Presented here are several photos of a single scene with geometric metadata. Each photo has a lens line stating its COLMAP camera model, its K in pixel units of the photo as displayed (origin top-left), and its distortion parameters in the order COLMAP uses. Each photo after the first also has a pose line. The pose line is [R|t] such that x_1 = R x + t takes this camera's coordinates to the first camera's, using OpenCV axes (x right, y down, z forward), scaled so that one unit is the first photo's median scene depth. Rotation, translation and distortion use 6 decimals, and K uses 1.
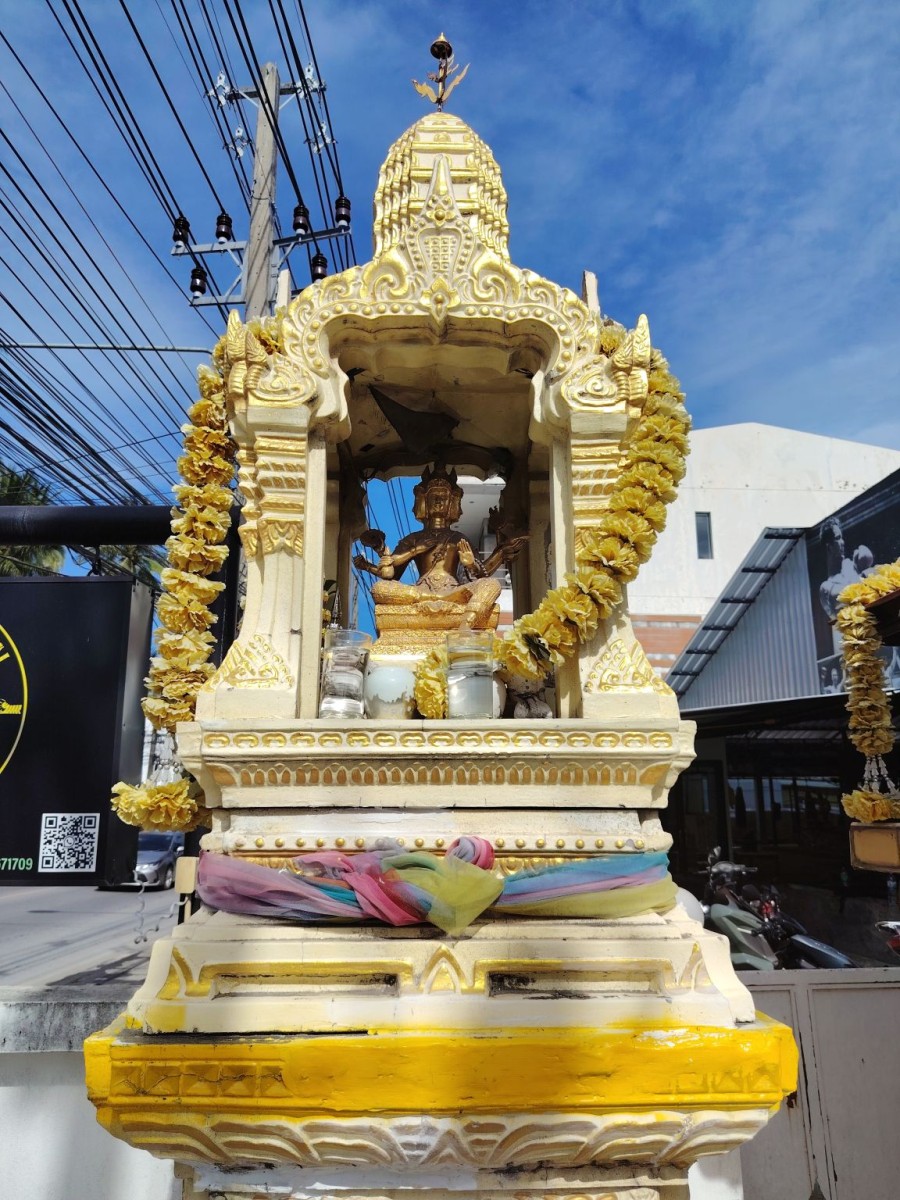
lens RADIAL K [[853.7, 0, 444.1], [0, 853.7, 607.3], [0, 0, 1]] dist [0.077769, -0.120463]
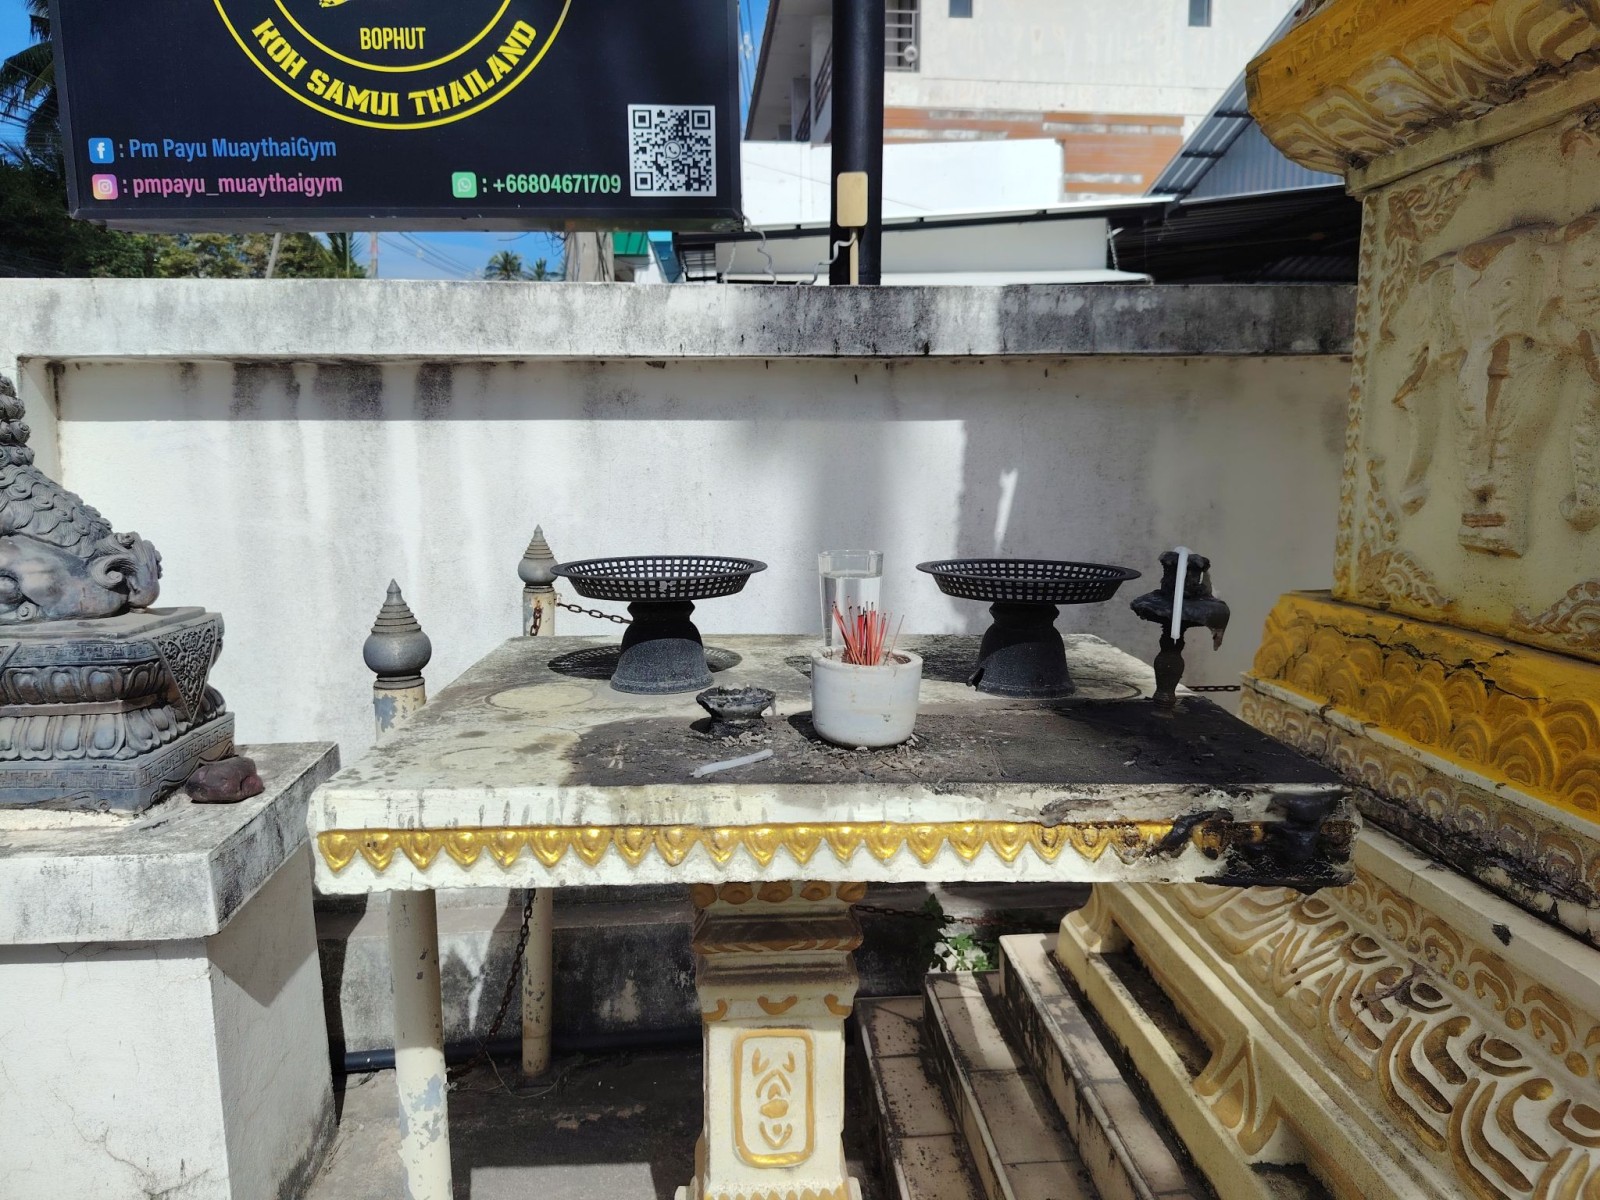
lens RADIAL K [[1138.3, 0, 795.7], [0, 1138.3, 594.5], [0, 0, 1]] dist [0.077769, -0.120463]
pose [[0.999354, -0.008841, 0.034831, -0.089805], [-0.004333, 0.932542, 0.361035, 0.065096], [-0.035673, -0.360953, 0.931901, 0.012764]]
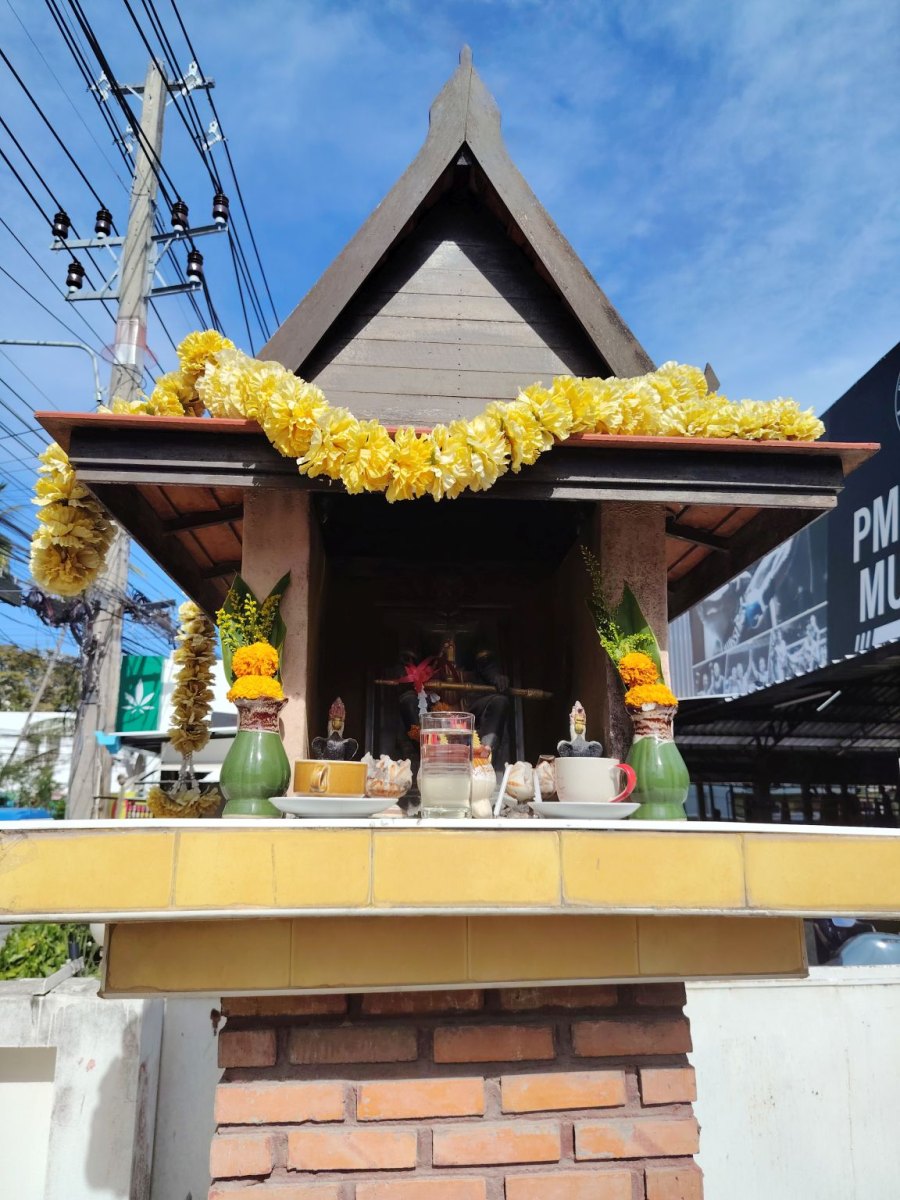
lens RADIAL K [[858.0, 0, 450.0], [0, 858.0, 600.0], [0, 0, 1]] dist [0.080527, -0.142335]
pose [[0.999581, 0.010304, 0.027053, 0.120673], [-0.009941, 0.999859, -0.013512, 0.001447], [-0.027188, 0.013237, 0.999543, 0.002977]]
